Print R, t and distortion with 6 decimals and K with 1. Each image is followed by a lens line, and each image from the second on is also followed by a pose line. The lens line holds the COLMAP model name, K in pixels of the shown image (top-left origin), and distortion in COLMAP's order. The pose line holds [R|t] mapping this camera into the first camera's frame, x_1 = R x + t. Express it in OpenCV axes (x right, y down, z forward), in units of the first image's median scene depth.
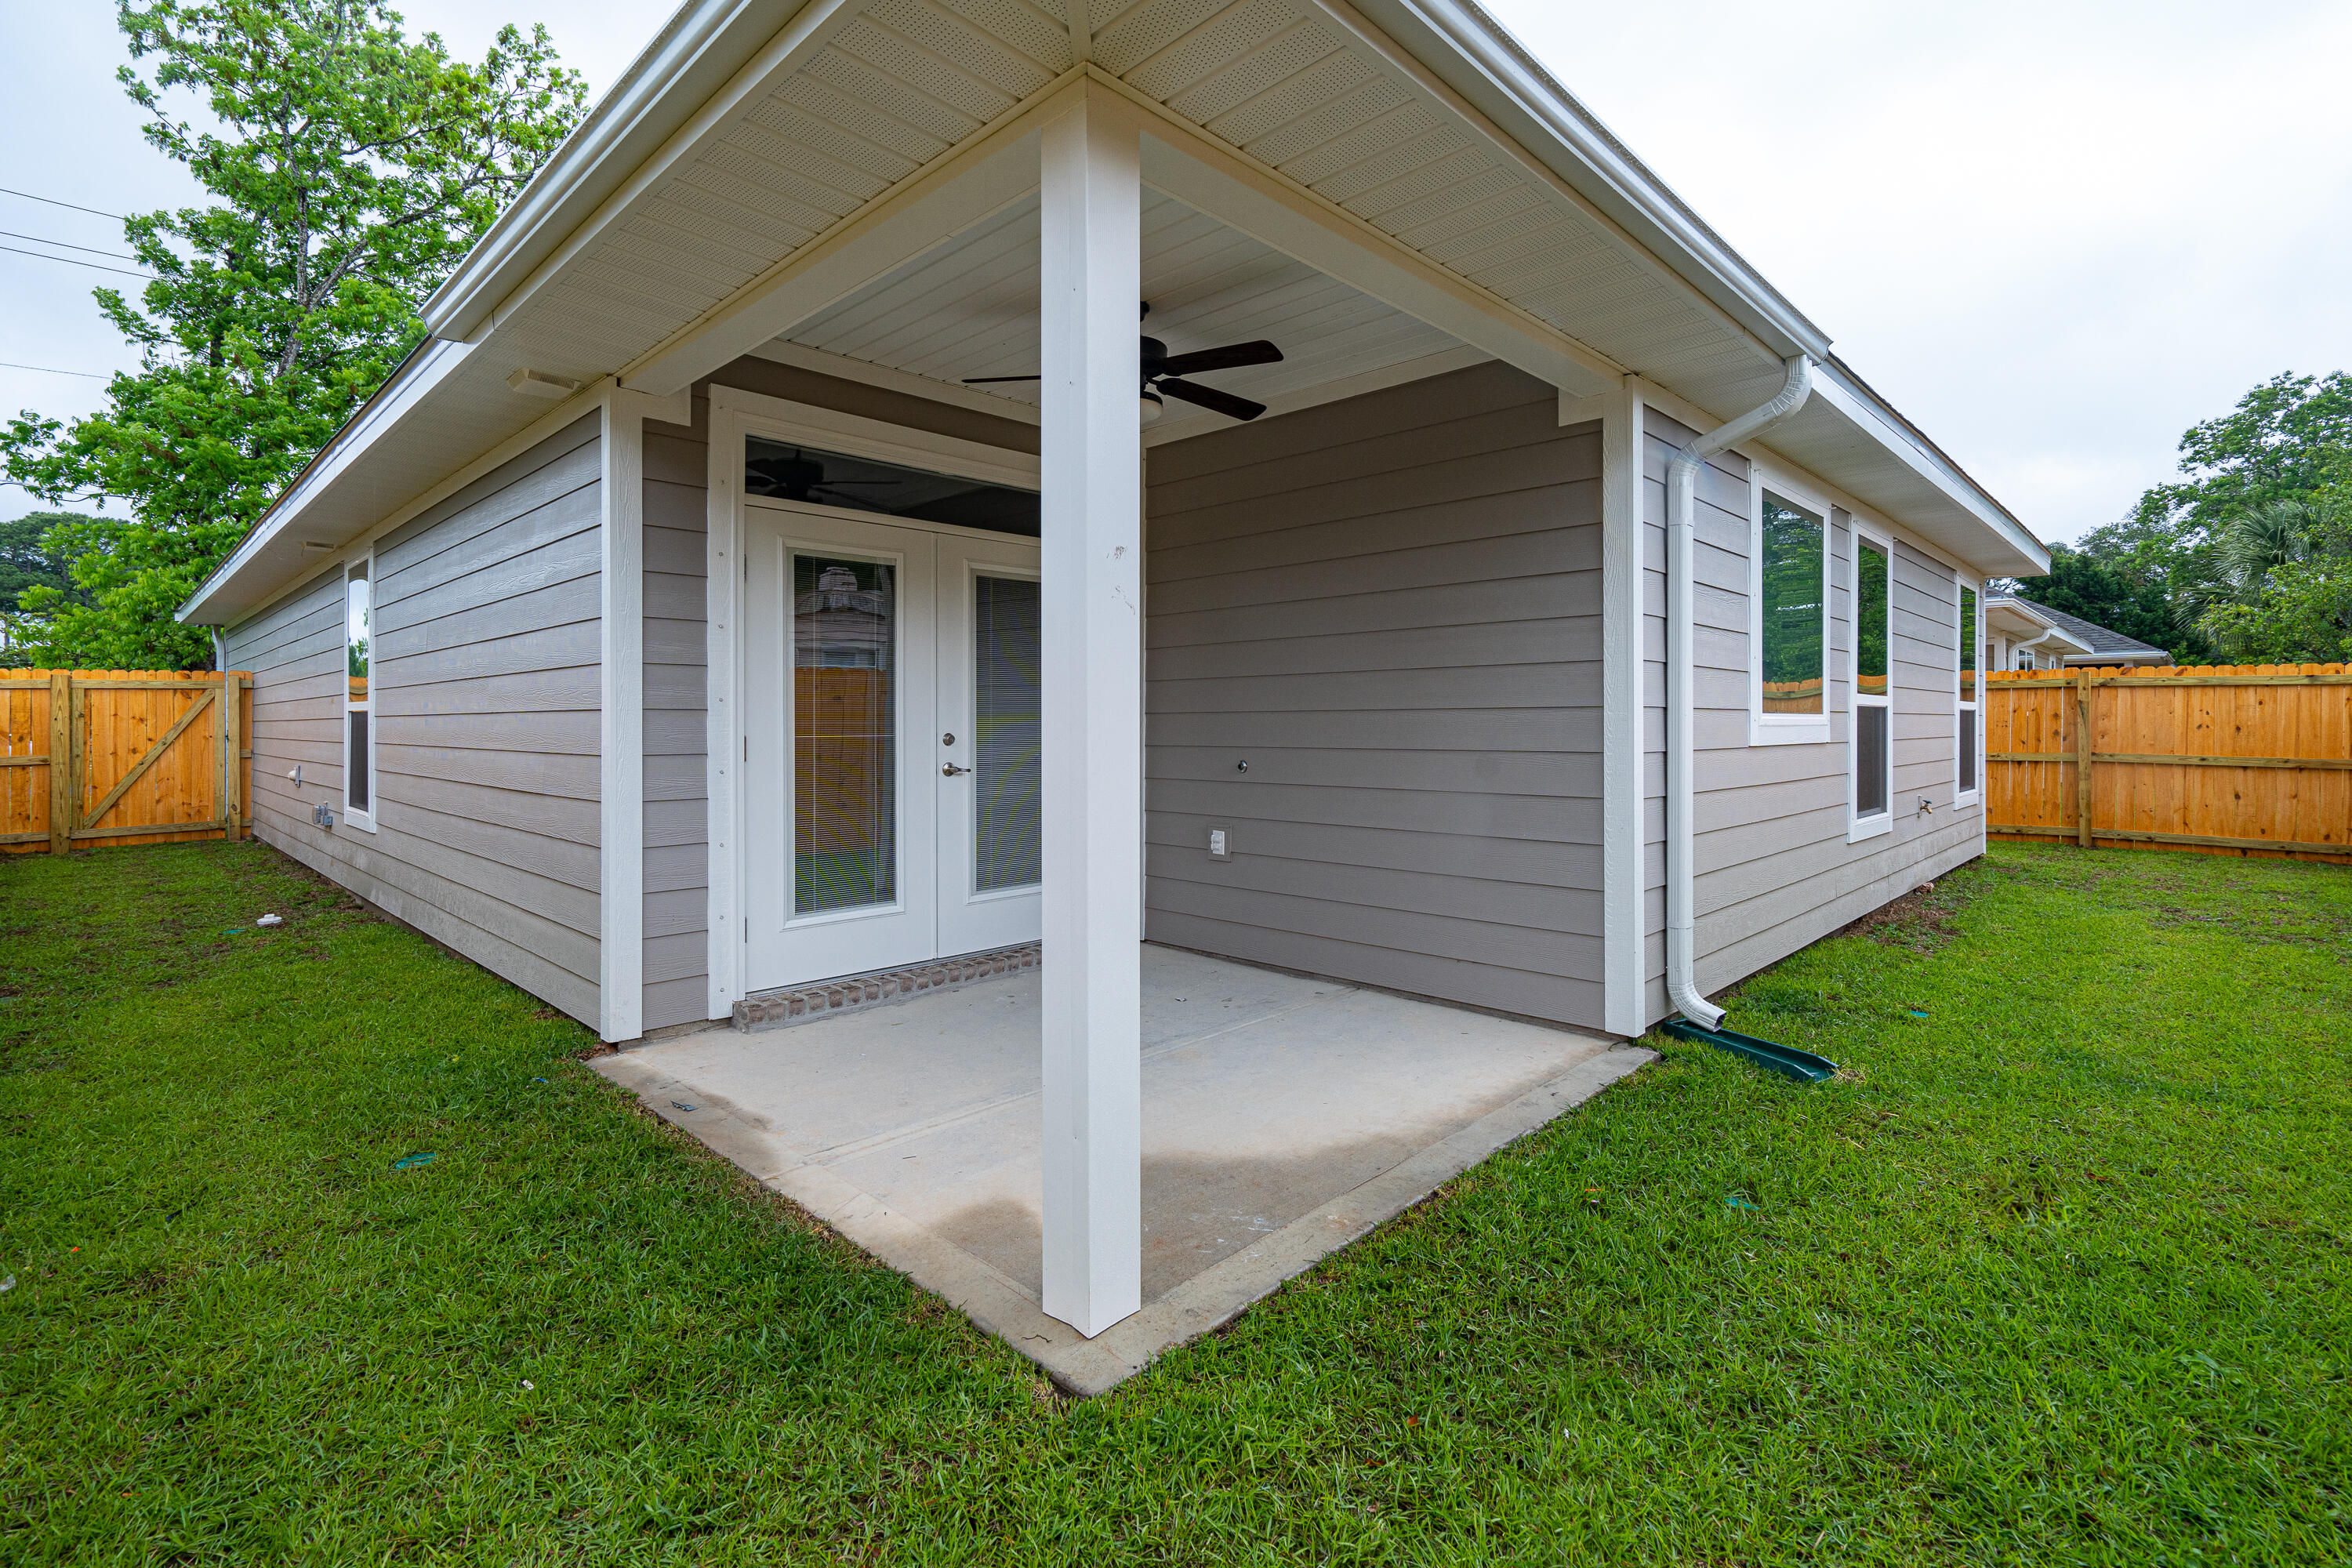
lens RADIAL K [[1070.3, 0, 1170.6], [0, 1070.3, 774.5], [0, 0, 1]] dist [-0.003310, 0.000885]
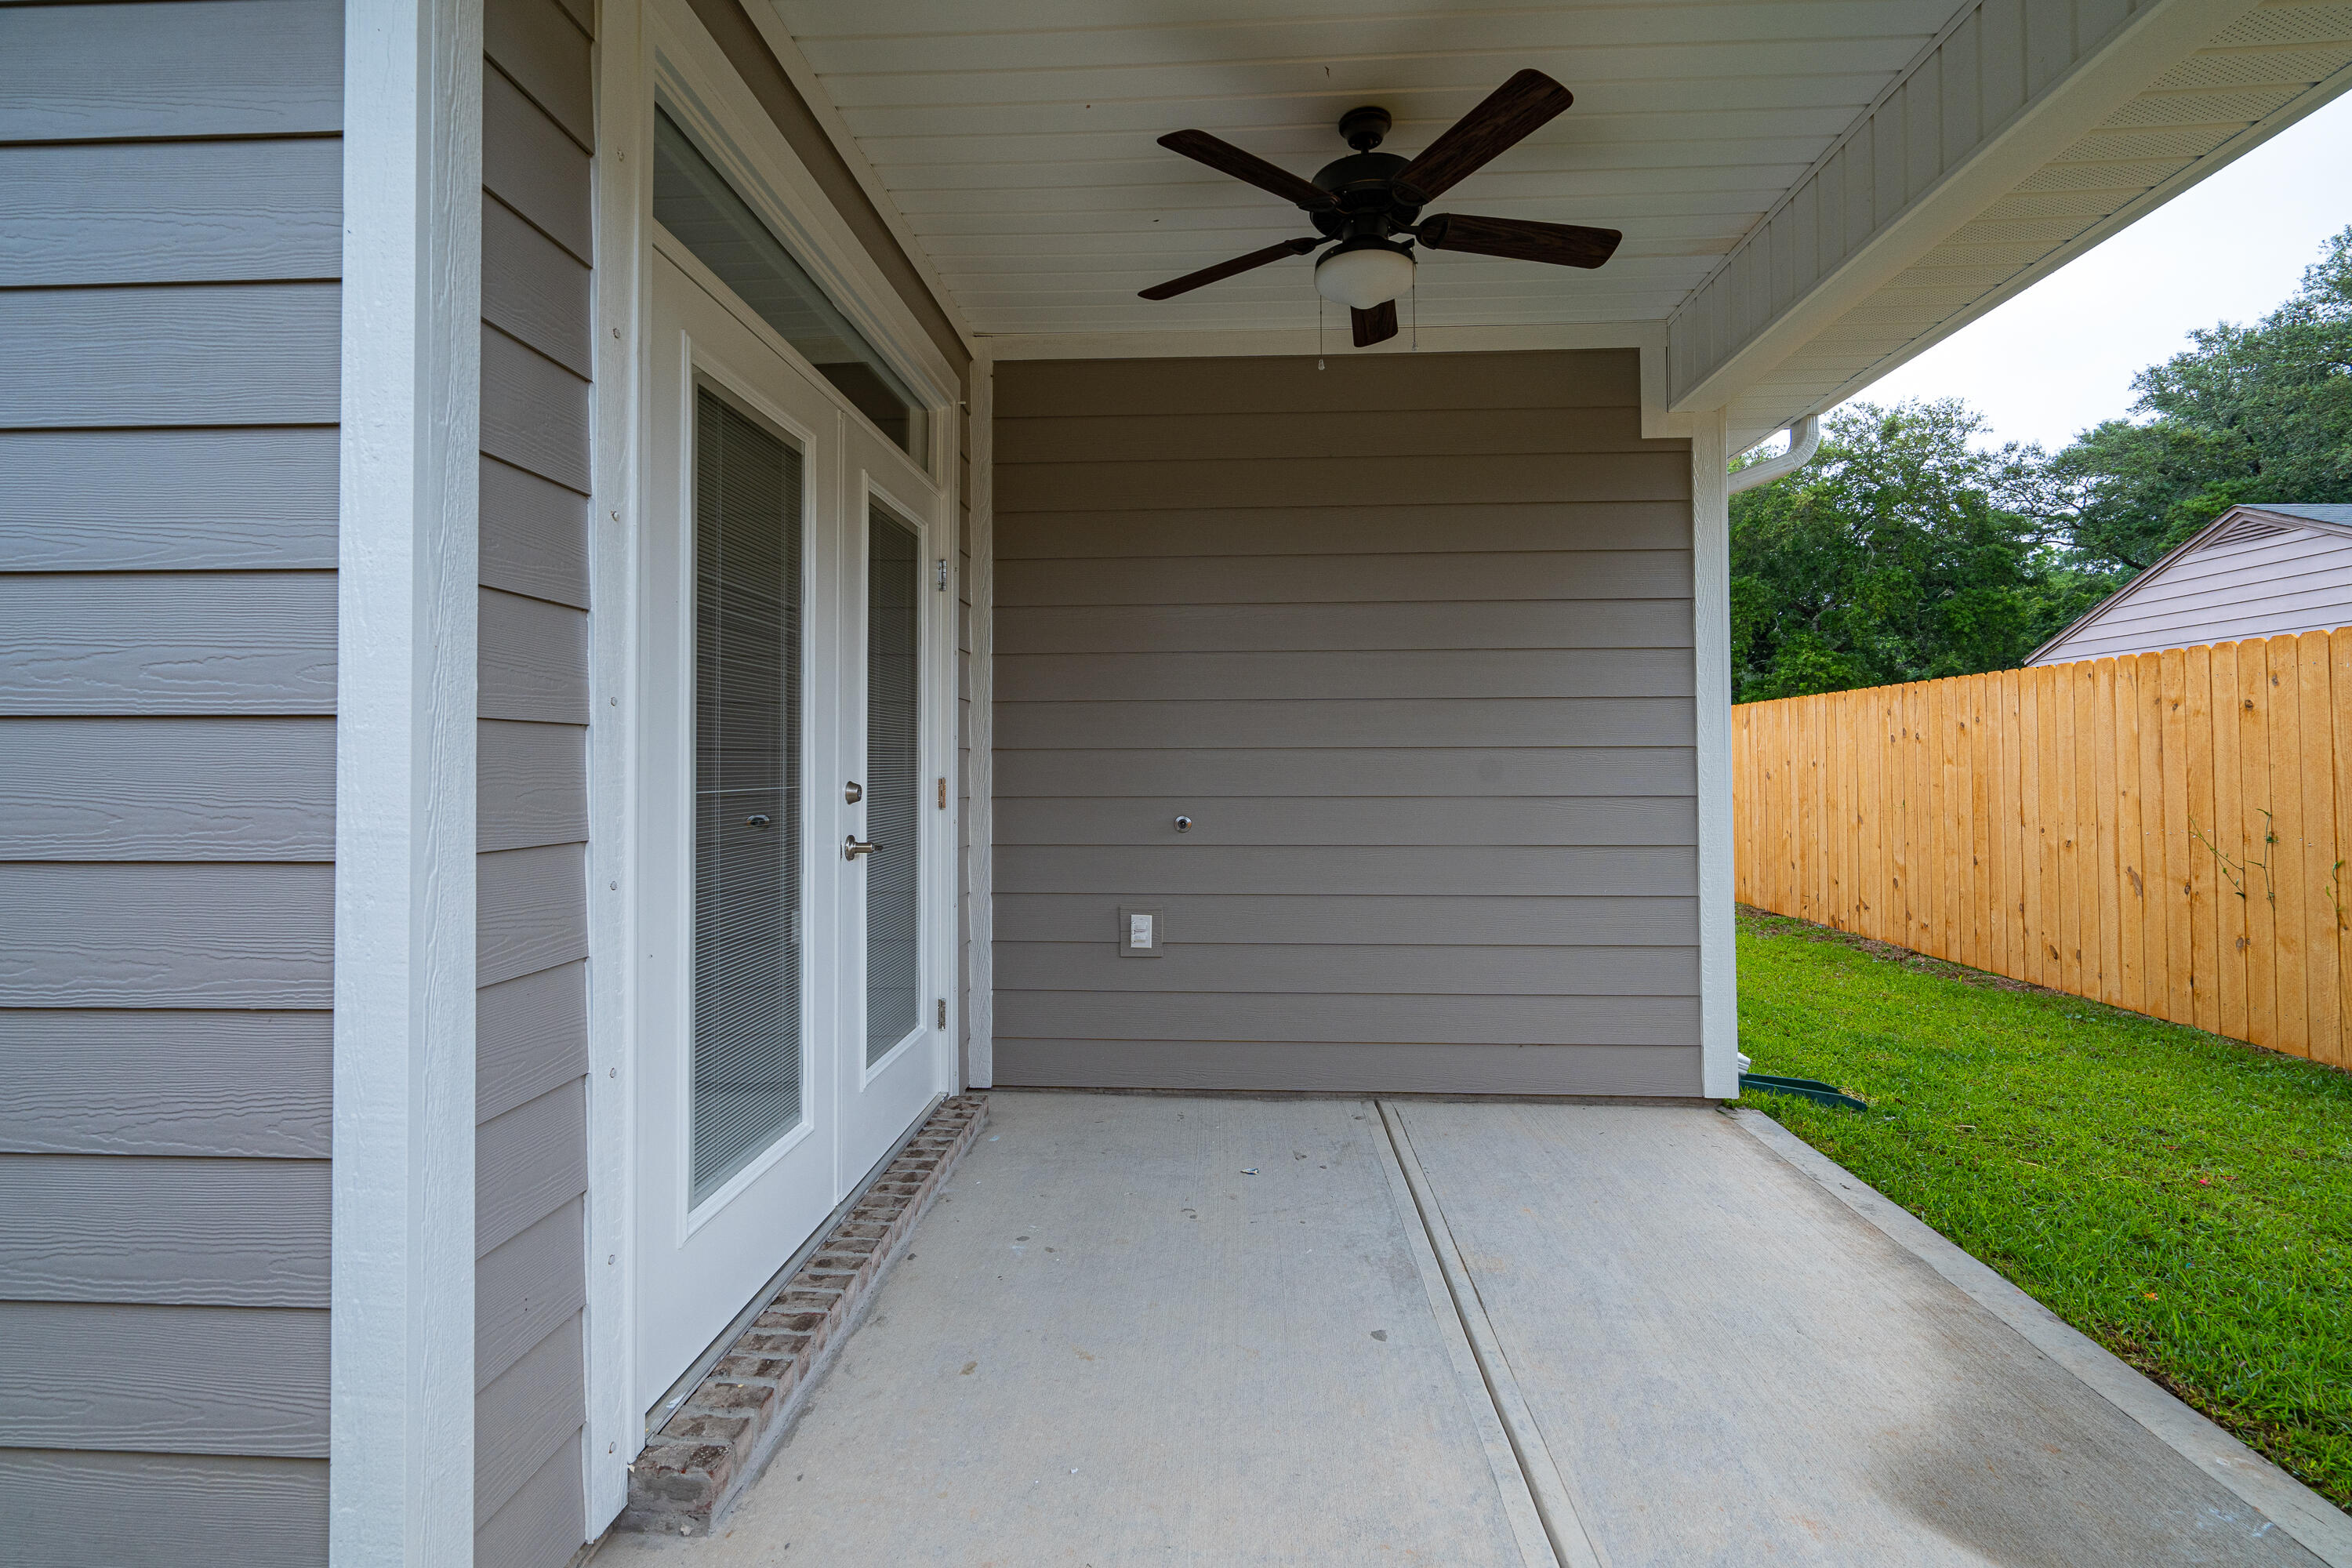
lens RADIAL K [[1070.3, 0, 1170.6], [0, 1070.3, 774.5], [0, 0, 1]] dist [-0.003310, 0.000885]
pose [[0.756733, -0.004517, 0.653709, -0.542622], [0.031210, 0.999086, -0.029225, -0.026165], [-0.652979, 0.042517, 0.756182, 0.589321]]
